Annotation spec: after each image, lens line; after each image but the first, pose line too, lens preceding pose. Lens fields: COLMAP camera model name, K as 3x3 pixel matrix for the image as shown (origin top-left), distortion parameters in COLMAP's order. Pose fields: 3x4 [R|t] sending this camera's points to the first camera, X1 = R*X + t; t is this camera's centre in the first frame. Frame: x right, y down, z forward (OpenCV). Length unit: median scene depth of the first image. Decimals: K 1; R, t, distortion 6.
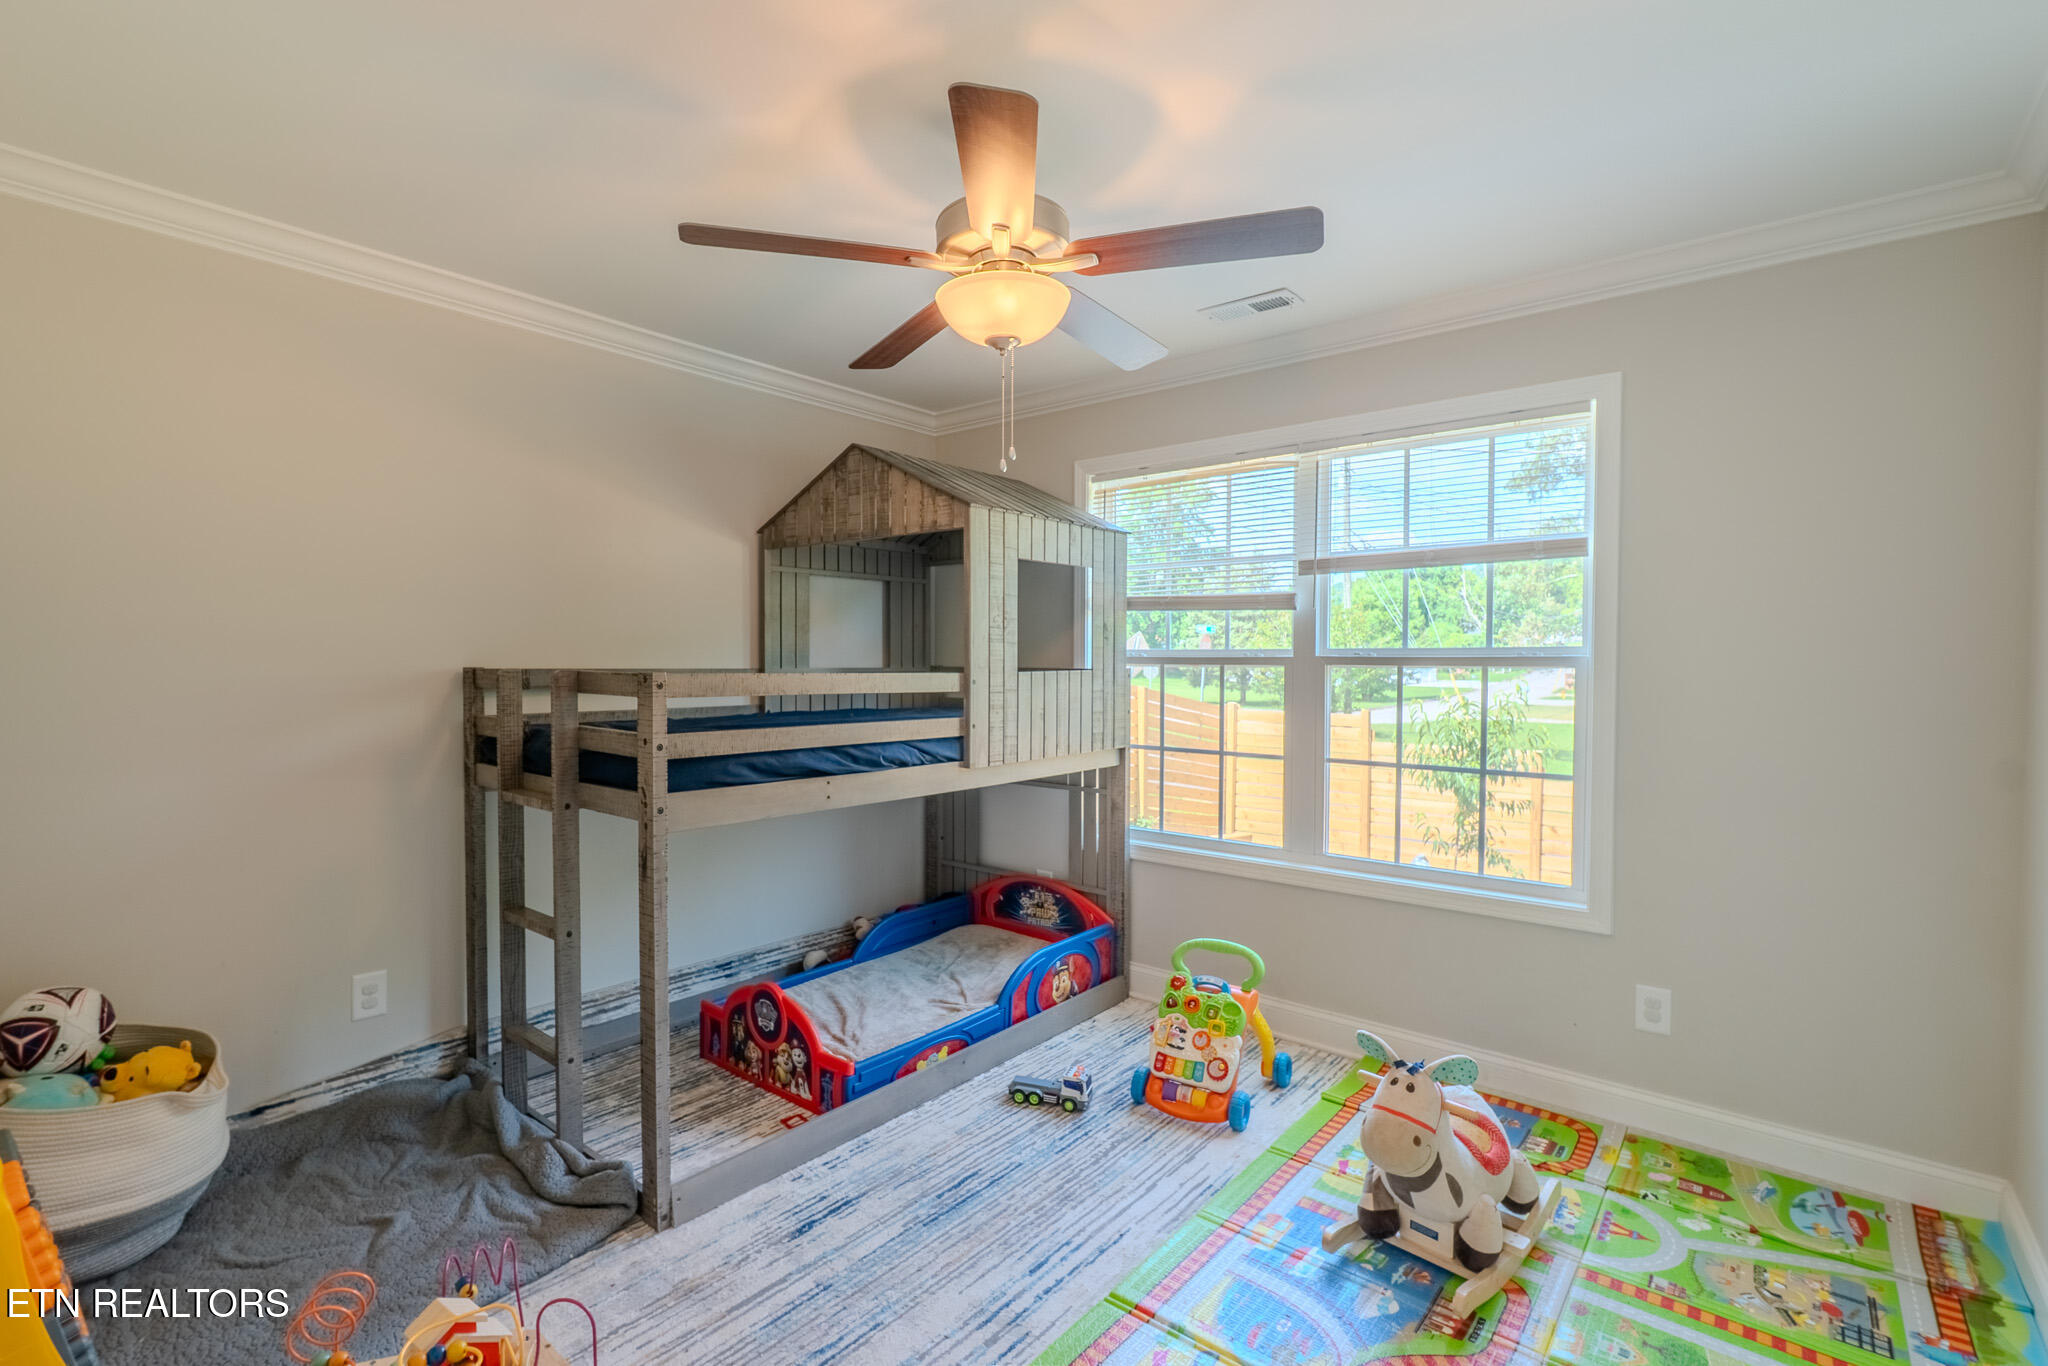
lens RADIAL K [[941.1, 0, 1013.7], [0, 941.1, 689.5], [0, 0, 1]] dist [-0.004695, -0.000533]
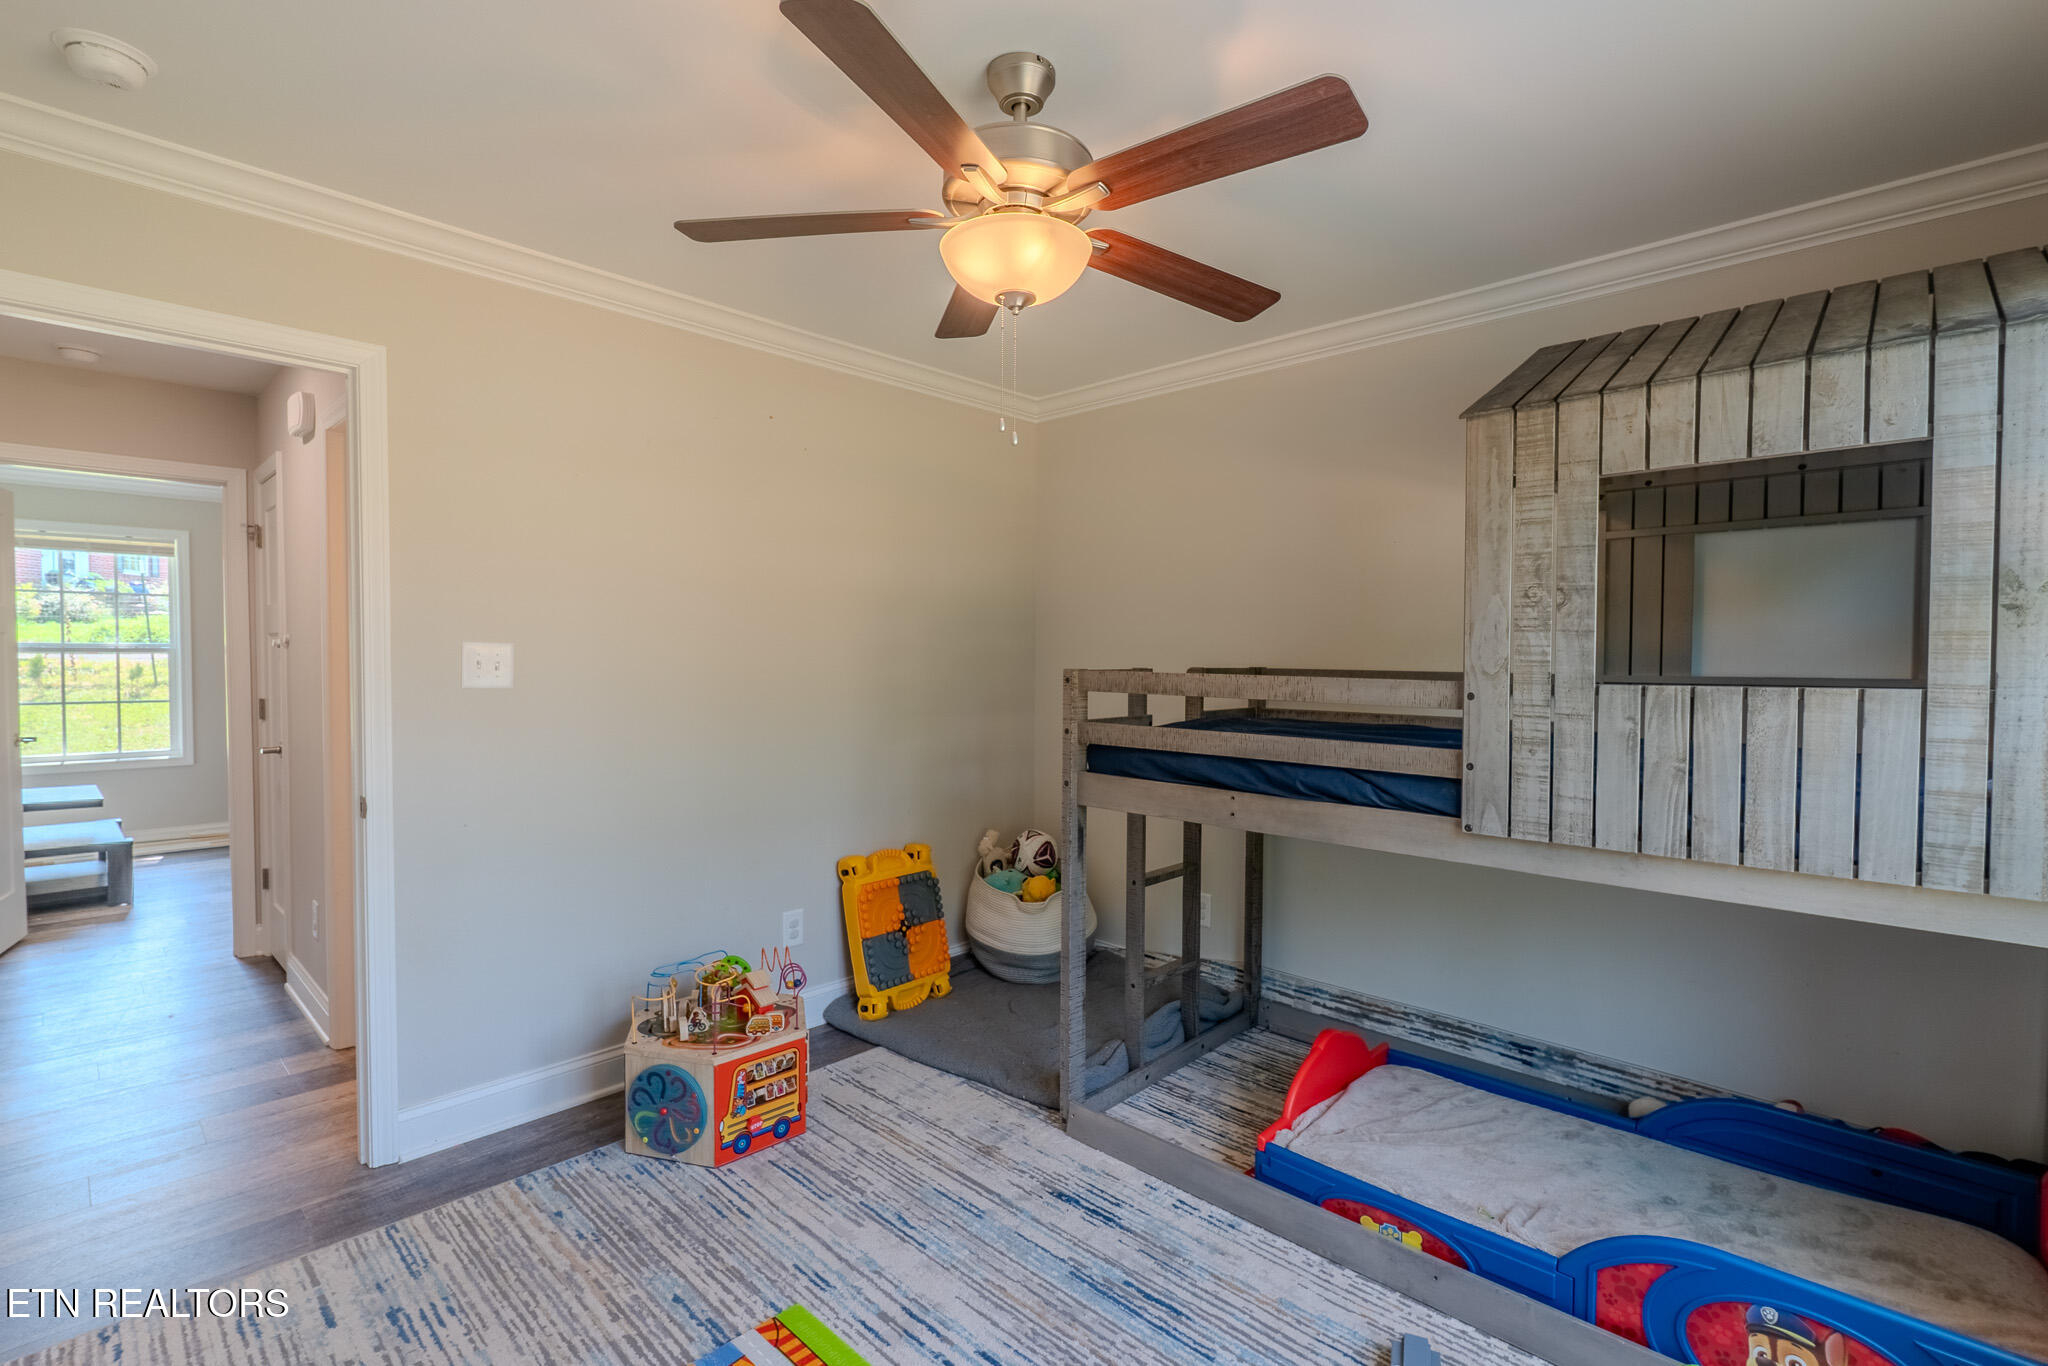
lens RADIAL K [[941.1, 0, 1013.7], [0, 941.1, 689.5], [0, 0, 1]] dist [-0.004695, -0.000533]
pose [[-0.080639, 0.029234, -0.996315, 0.619647], [-0.036427, 0.998816, 0.032255, -0.021665], [0.996078, 0.038894, -0.079478, 0.761174]]
